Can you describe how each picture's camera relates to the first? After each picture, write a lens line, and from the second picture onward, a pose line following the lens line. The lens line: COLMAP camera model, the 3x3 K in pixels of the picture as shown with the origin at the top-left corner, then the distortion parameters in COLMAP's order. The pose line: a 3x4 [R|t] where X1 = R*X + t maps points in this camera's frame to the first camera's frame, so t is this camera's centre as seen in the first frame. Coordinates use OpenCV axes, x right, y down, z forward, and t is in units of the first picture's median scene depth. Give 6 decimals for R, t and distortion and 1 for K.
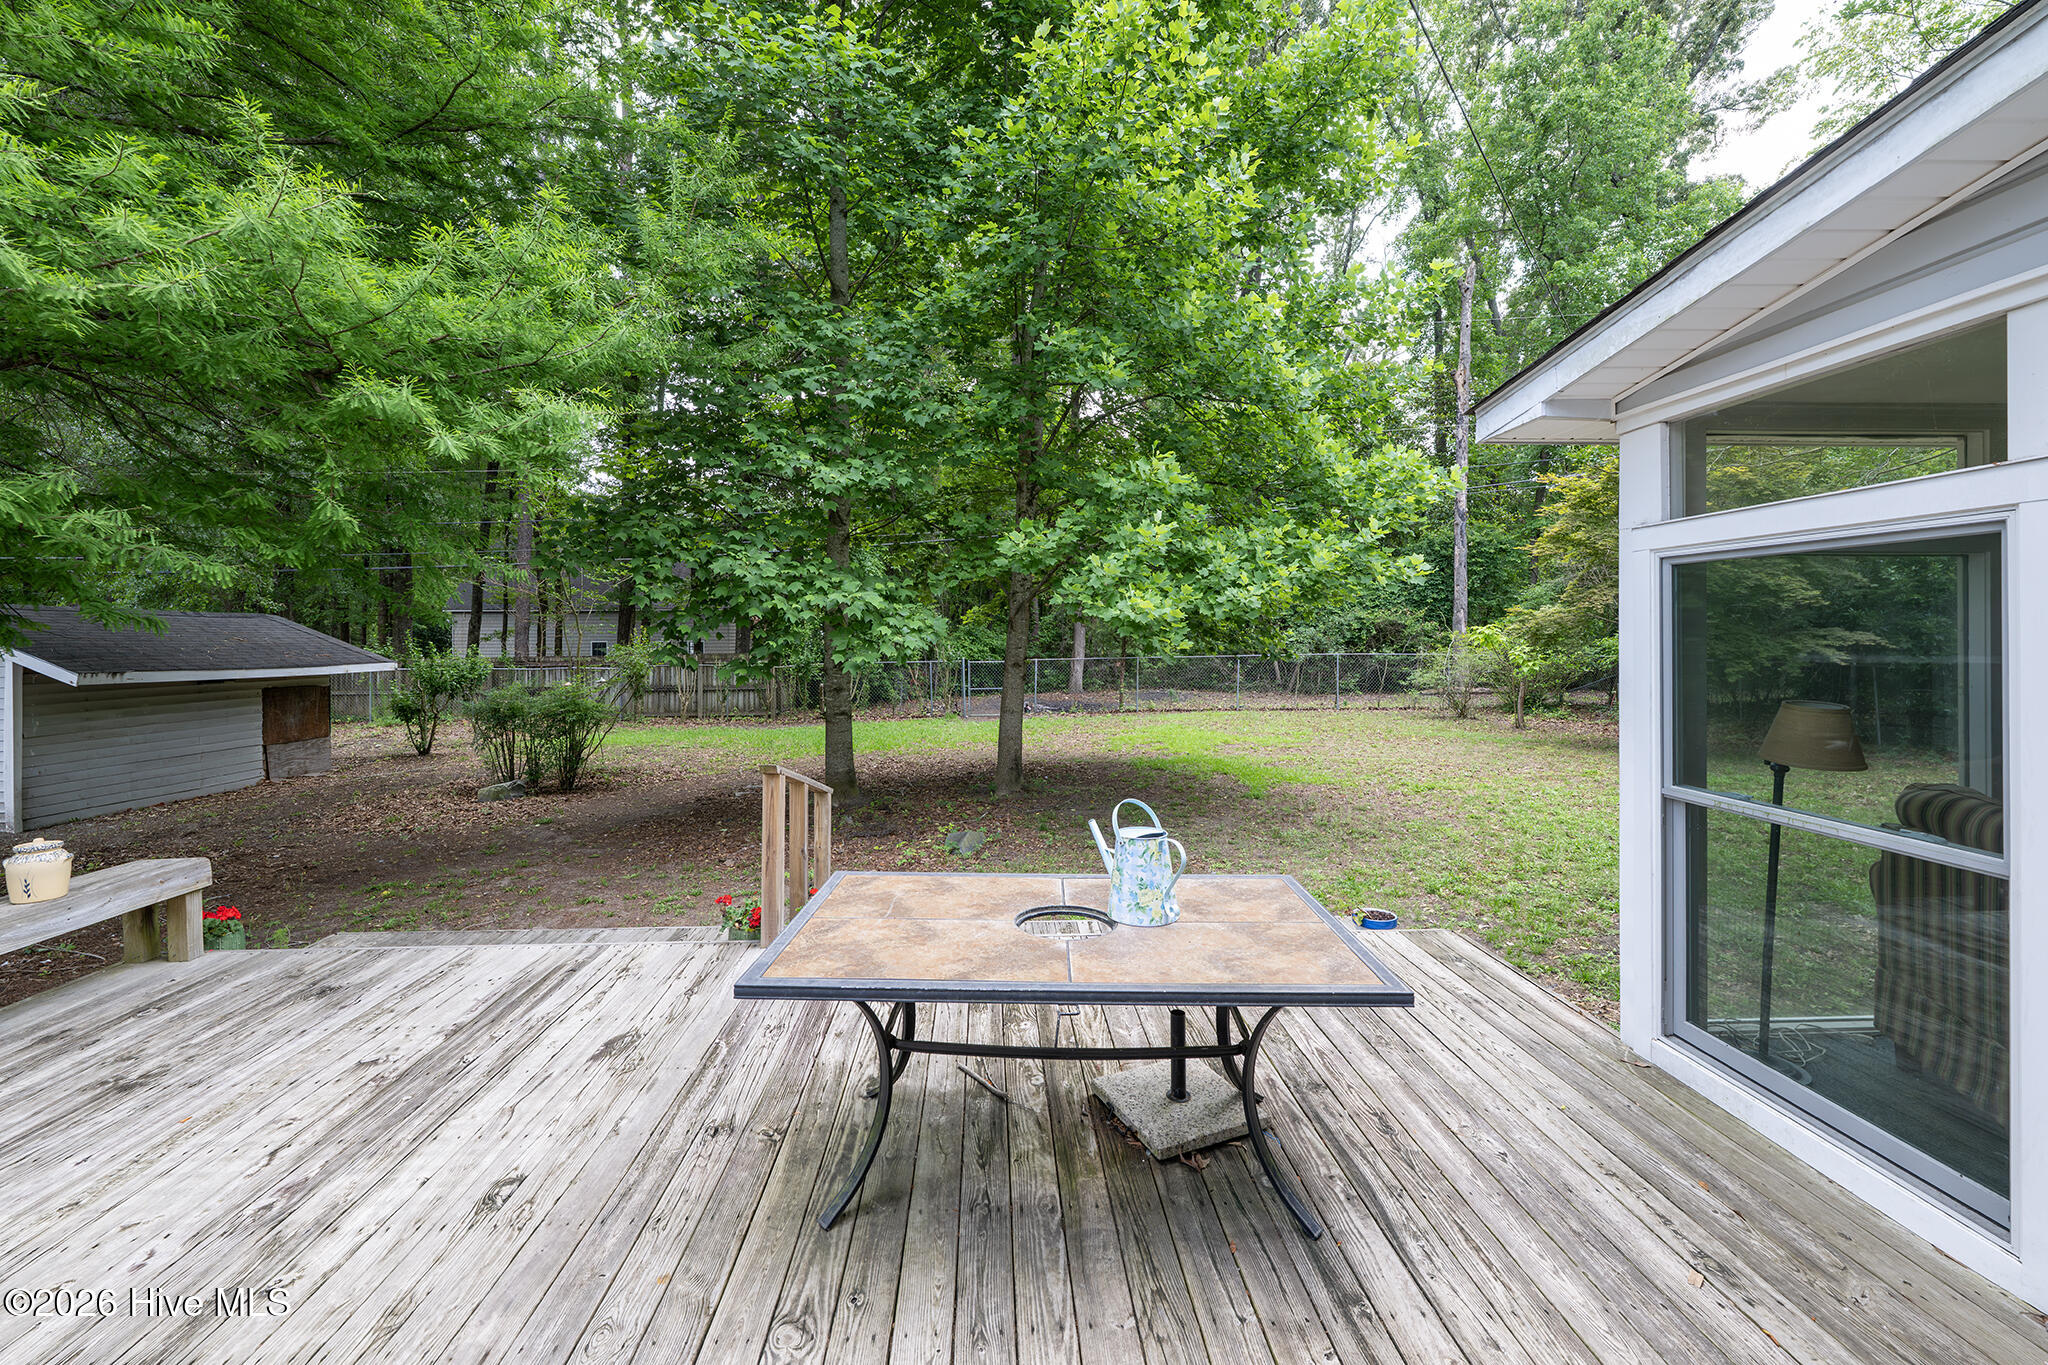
lens RADIAL K [[834.2, 0, 1006.9], [0, 834.2, 635.5], [0, 0, 1]] dist [-0.000909, -0.000176]
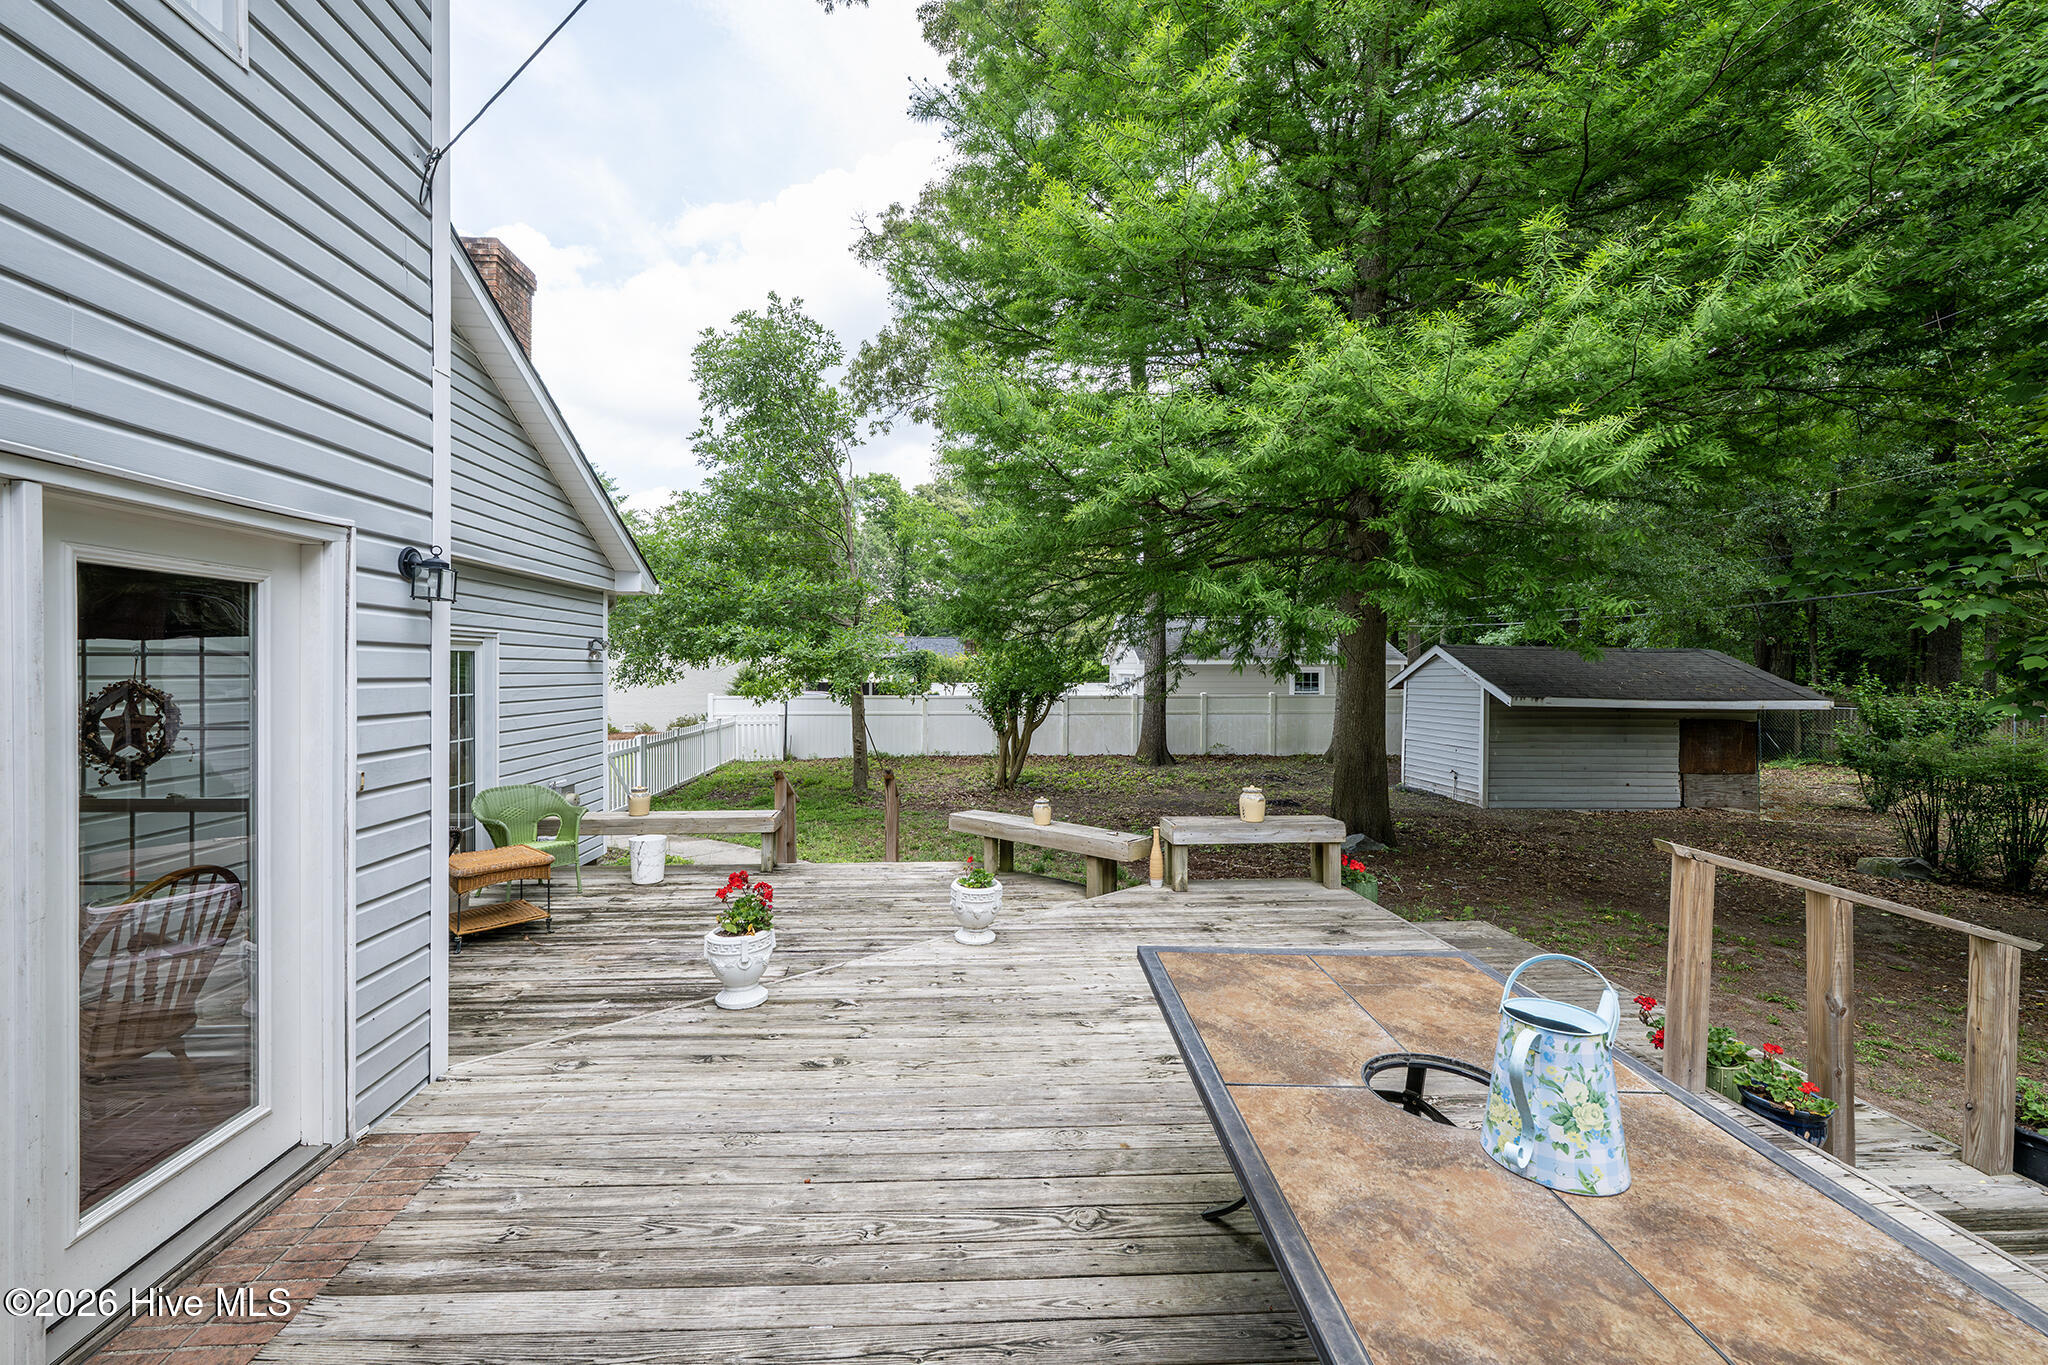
lens RADIAL K [[834.2, 0, 1014.6], [0, 834.2, 681.1], [0, 0, 1]] dist [-0.000909, -0.000176]
pose [[0.031945, 0.018923, -0.999310, 0.190230], [-0.005252, 0.999810, 0.018765, -0.000600], [0.999476, 0.004649, 0.032038, 0.161161]]
